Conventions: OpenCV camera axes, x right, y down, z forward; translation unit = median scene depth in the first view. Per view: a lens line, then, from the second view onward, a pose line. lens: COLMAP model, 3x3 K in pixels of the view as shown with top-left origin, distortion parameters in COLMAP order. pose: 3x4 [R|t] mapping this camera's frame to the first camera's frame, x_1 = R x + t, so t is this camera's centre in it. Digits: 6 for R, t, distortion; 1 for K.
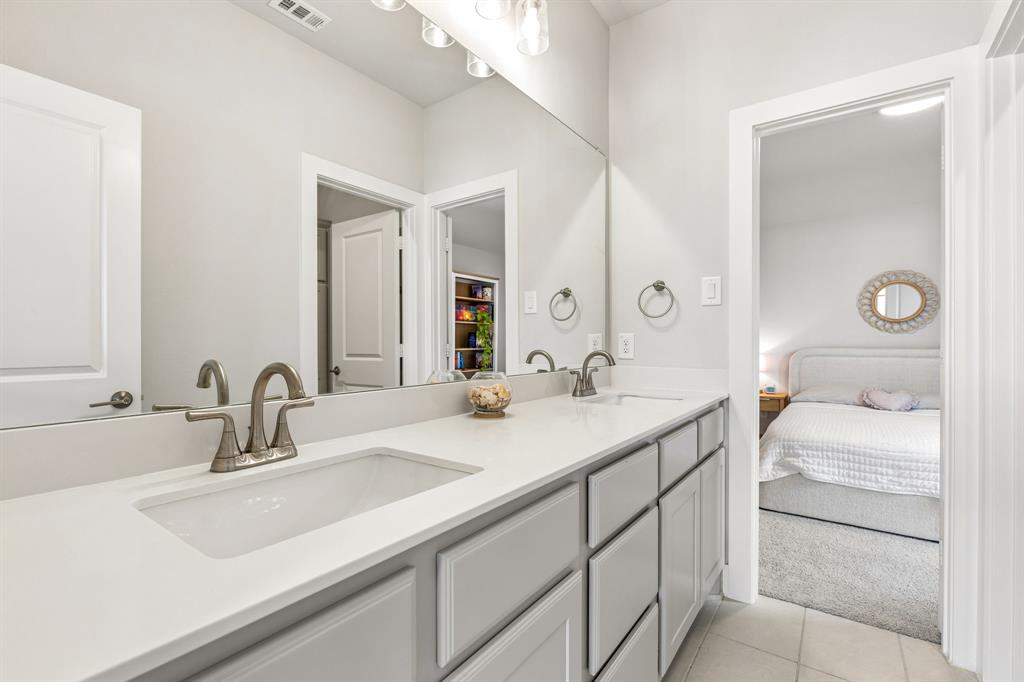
lens RADIAL K [[467.1, 0, 521.9], [0, 467.1, 337.6], [0, 0, 1]] dist [0.011273, 0.000040]
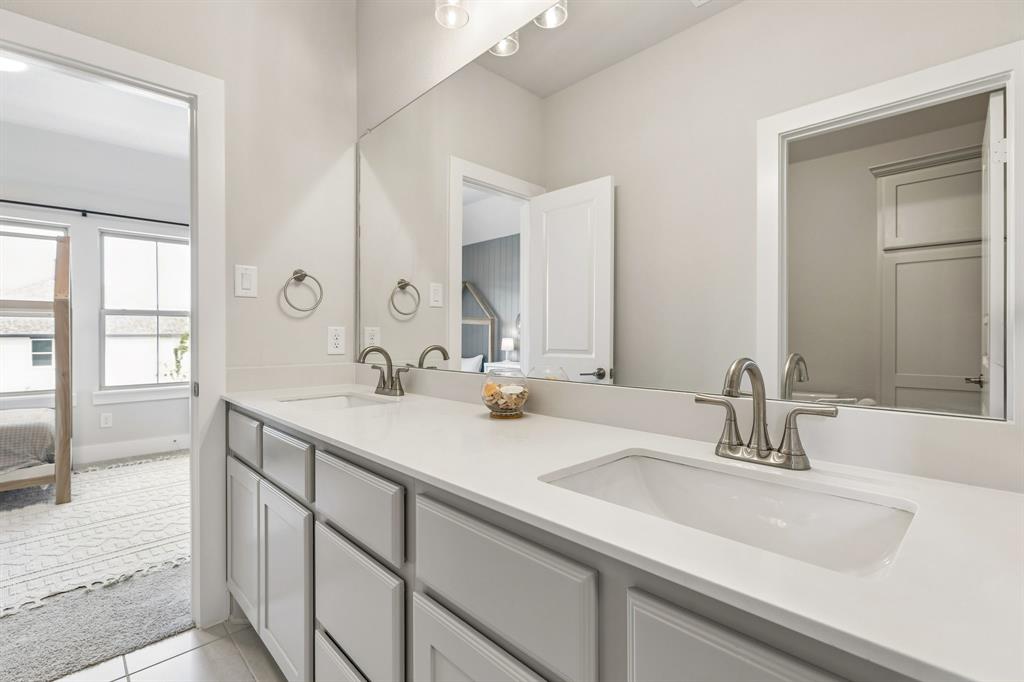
lens RADIAL K [[467.1, 0, 523.3], [0, 467.1, 341.1], [0, 0, 1]] dist [0.011273, 0.000040]
pose [[-0.169863, 0.013949, -0.985369, 0.741973], [0.002969, 0.999903, 0.013643, 0.003786], [0.985463, -0.000608, -0.169888, 1.037603]]
